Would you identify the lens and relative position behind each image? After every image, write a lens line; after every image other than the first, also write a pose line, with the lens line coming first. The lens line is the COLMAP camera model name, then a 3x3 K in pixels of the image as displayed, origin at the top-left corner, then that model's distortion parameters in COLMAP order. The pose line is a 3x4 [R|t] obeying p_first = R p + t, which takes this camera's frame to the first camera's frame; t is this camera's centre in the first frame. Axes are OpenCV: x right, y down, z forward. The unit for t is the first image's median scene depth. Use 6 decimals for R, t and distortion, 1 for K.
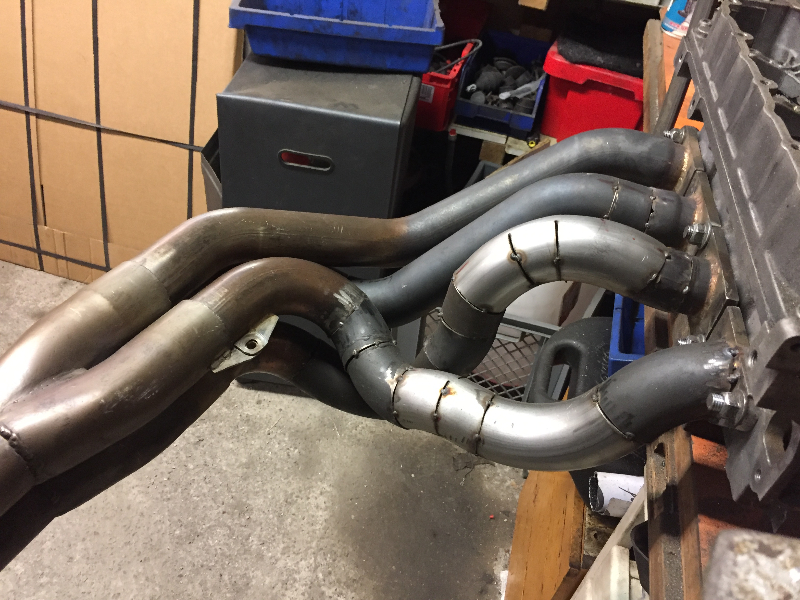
lens RADIAL K [[684.6, 0, 400.8], [0, 684.6, 299.2], [0, 0, 1]] dist [0.078768, -0.101839]
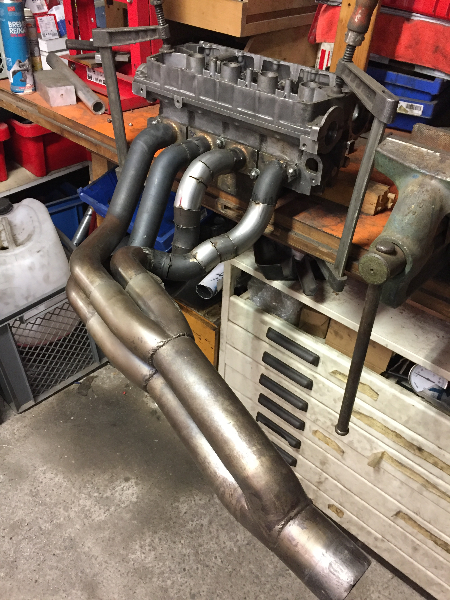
lens RADIAL K [[513.5, 0, 227.0], [0, 513.5, 297.9], [0, 0, 1]] dist [0.078768, -0.101839]
pose [[0.446117, -0.633902, 0.631781, -0.416971], [0.602053, 0.734880, 0.312222, -0.092787], [-0.662202, 0.241078, 0.709486, -0.090954]]
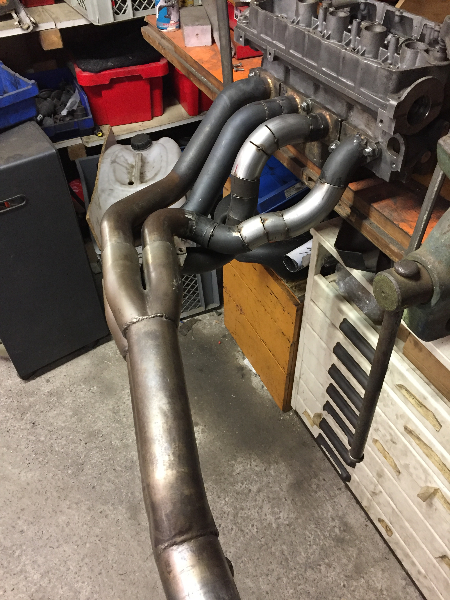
lens RADIAL K [[513.5, 0, 226.8], [0, 513.5, 299.5], [0, 0, 1]] dist [0.078768, -0.101839]
pose [[0.743719, -0.558043, 0.368062, -0.272696], [0.520600, 0.828880, 0.204777, -0.018661], [-0.419354, 0.039317, 0.906971, -0.151126]]
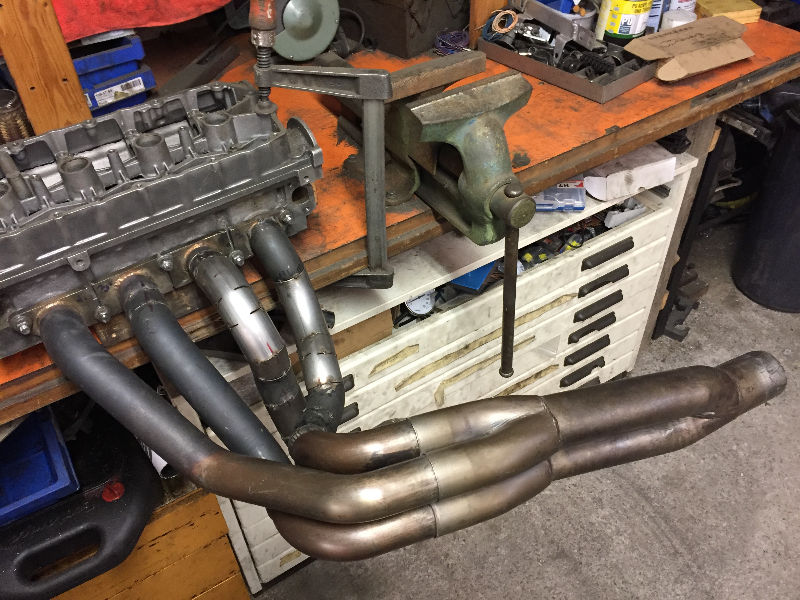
lens RADIAL K [[684.6, 0, 400.2], [0, 684.6, 296.4], [0, 0, 1]] dist [0.078768, -0.101839]
pose [[-0.735892, -0.526678, 0.425528, -0.264957], [0.401452, 0.166701, 0.900582, -0.490797], [-0.545252, 0.833559, 0.088762, 0.224256]]
